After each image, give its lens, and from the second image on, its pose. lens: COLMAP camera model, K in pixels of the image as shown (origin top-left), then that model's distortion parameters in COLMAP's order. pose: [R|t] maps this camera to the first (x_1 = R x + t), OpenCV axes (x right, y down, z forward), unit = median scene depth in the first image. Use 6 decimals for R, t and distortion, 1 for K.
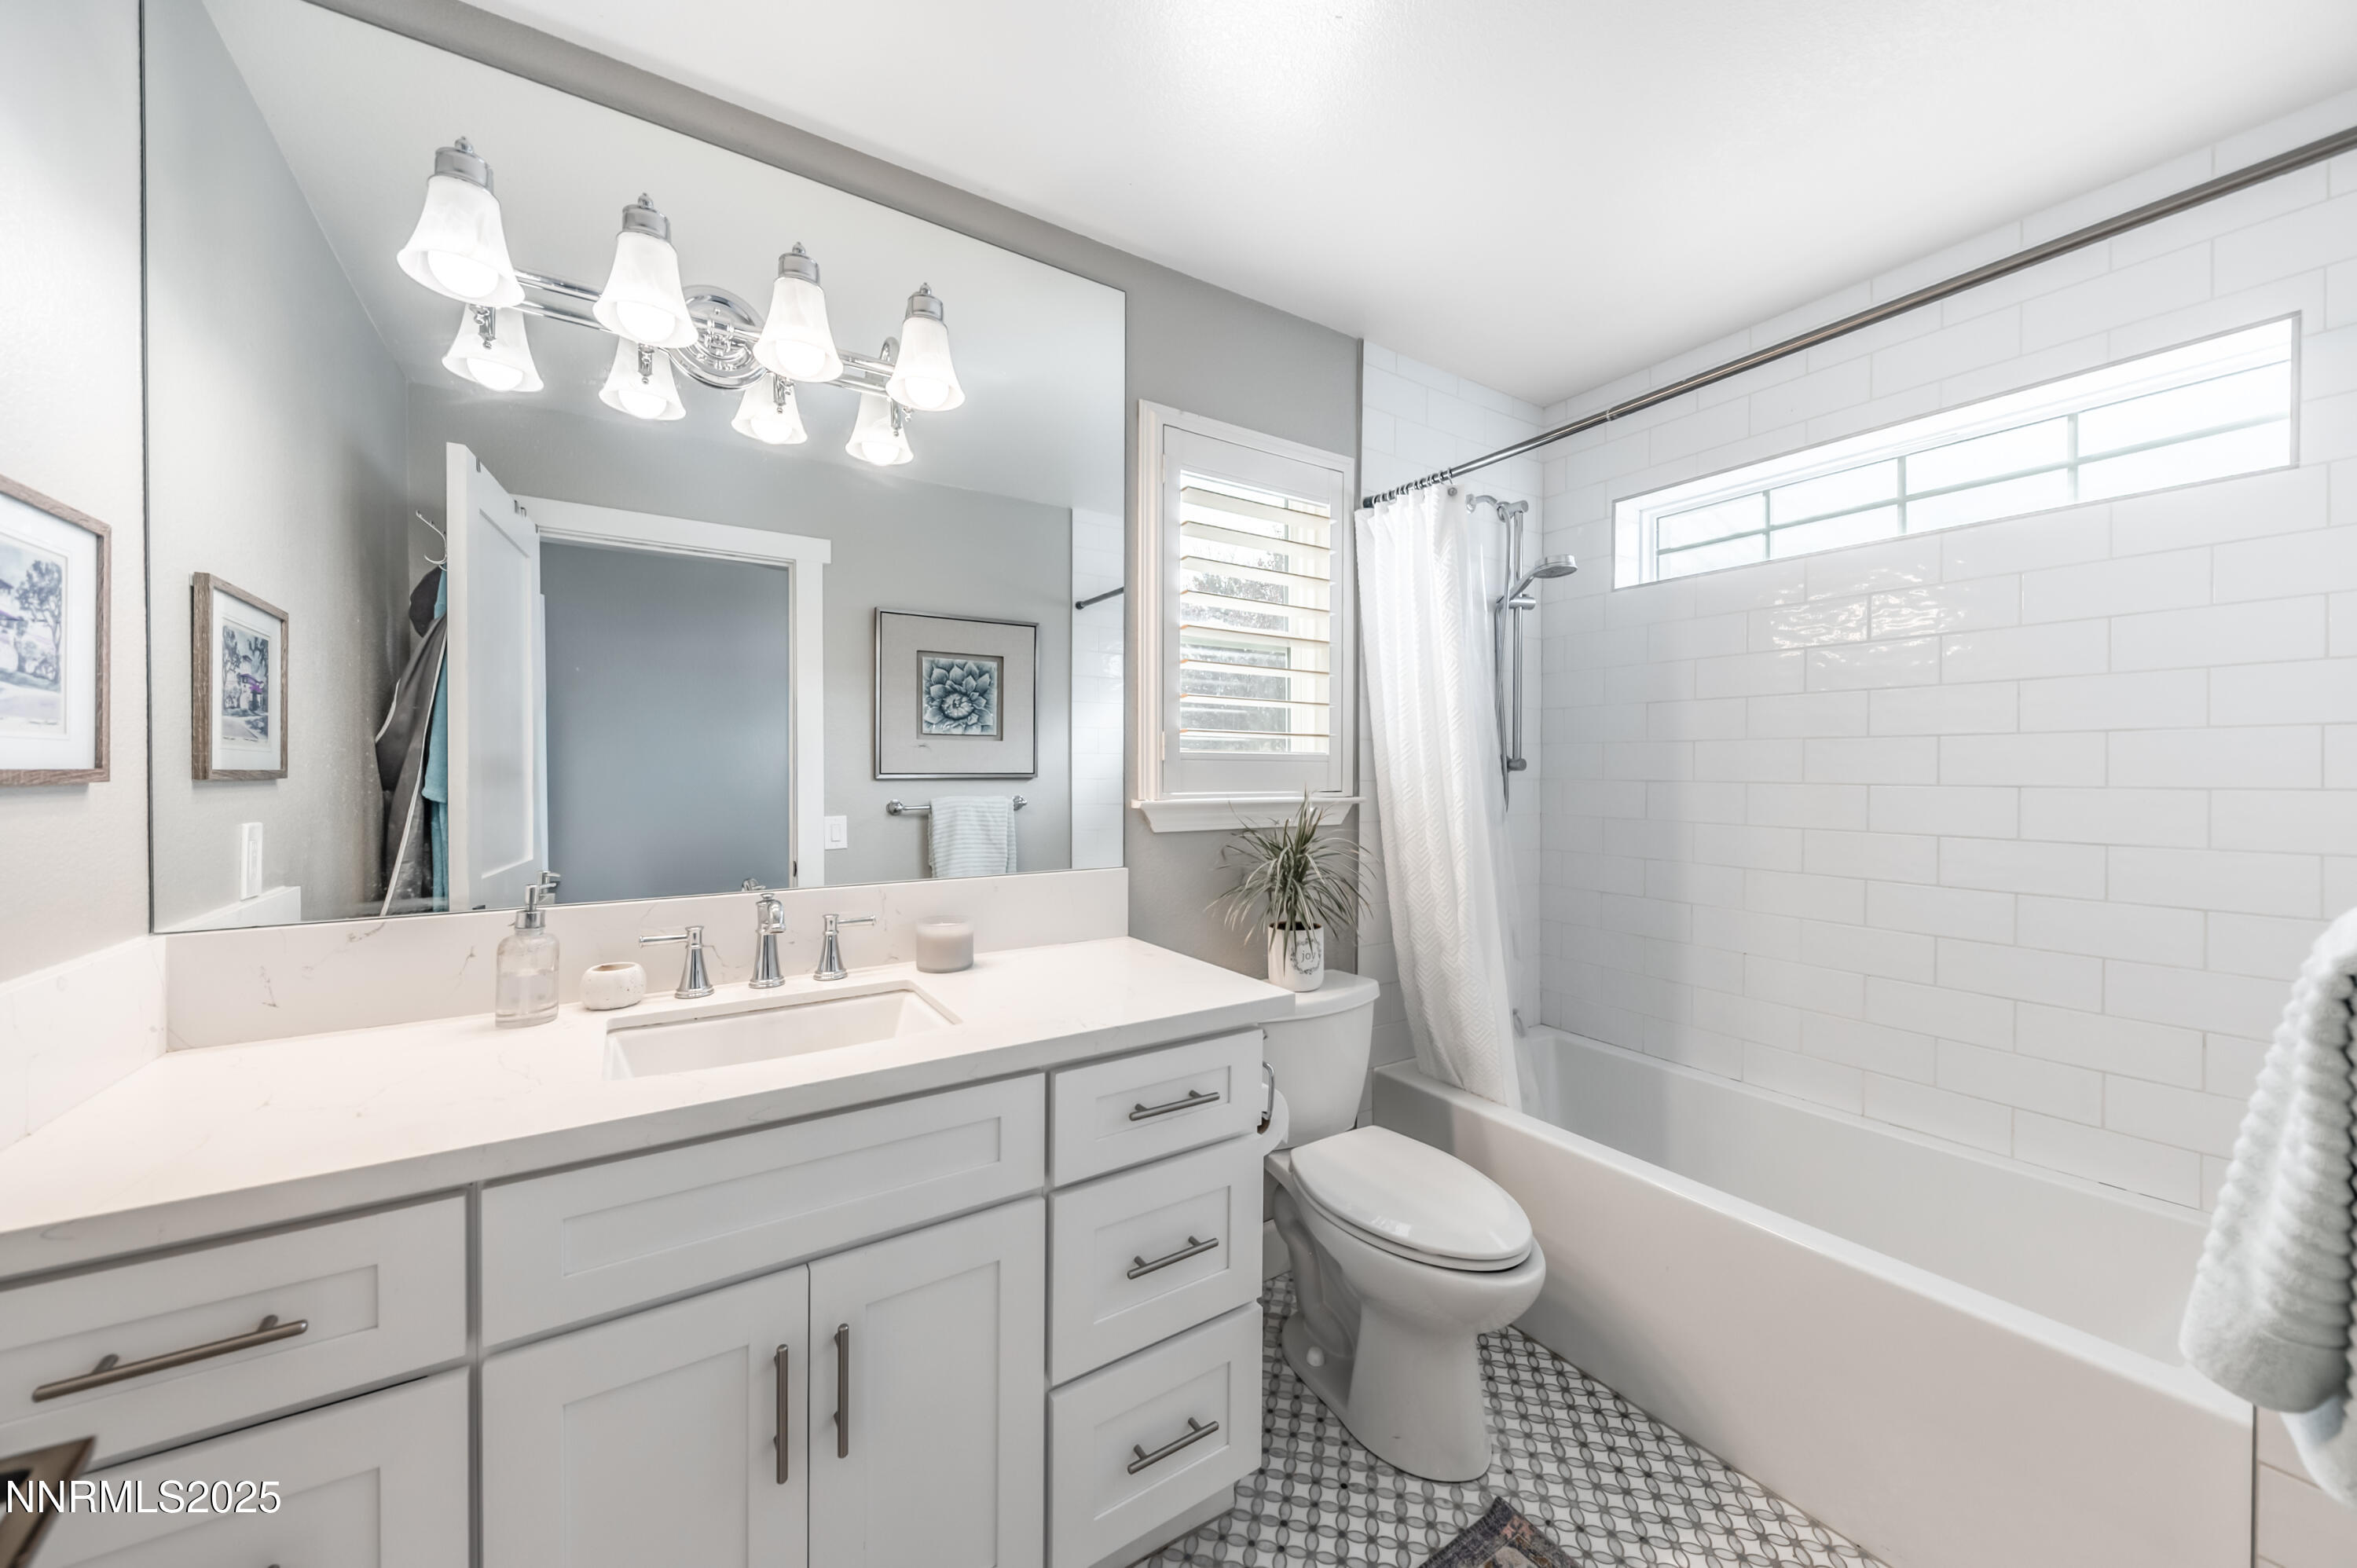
lens RADIAL K [[823.2, 0, 1175.9], [0, 823.2, 761.4], [0, 0, 1]] dist [0.007675, -0.001852]
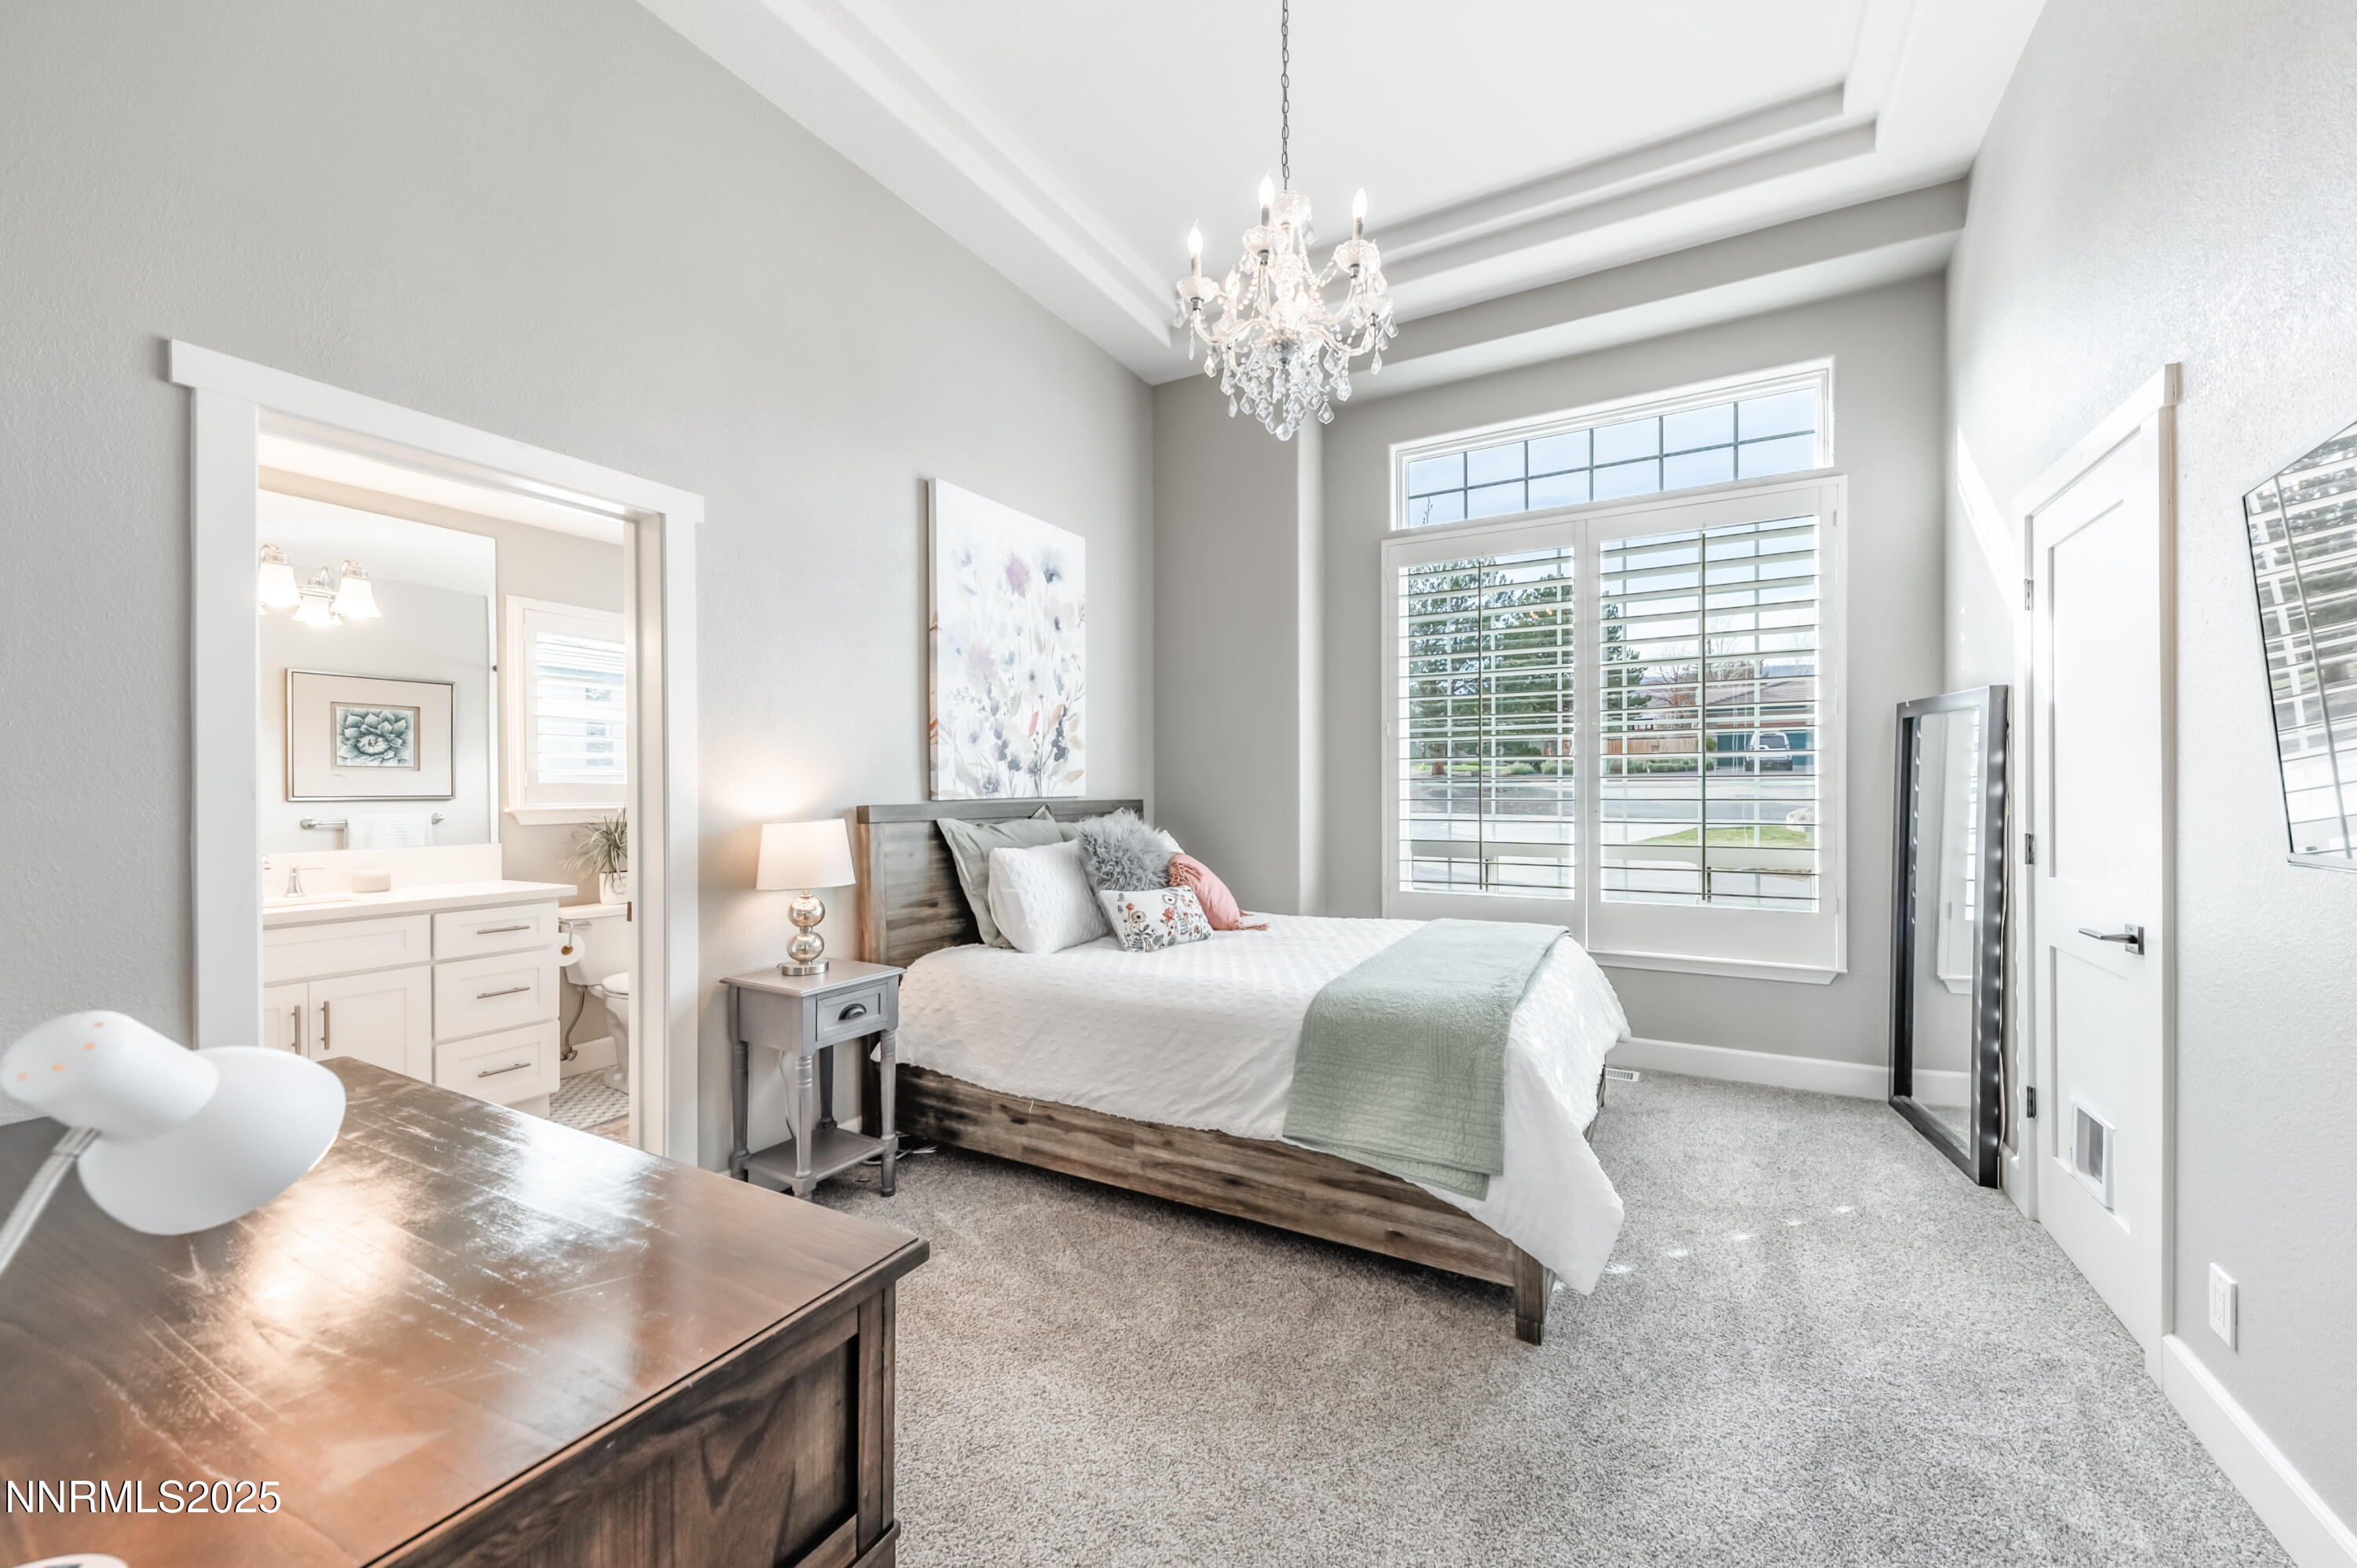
lens RADIAL K [[862.9, 0, 1200.2], [0, 862.9, 786.3], [0, 0, 1]] dist [0.002678, 0.000177]
pose [[0.871278, -0.005193, 0.490761, 0.205424], [0.003500, 0.999984, 0.004369, -0.002584], [-0.490776, -0.002089, 0.871283, -0.845854]]
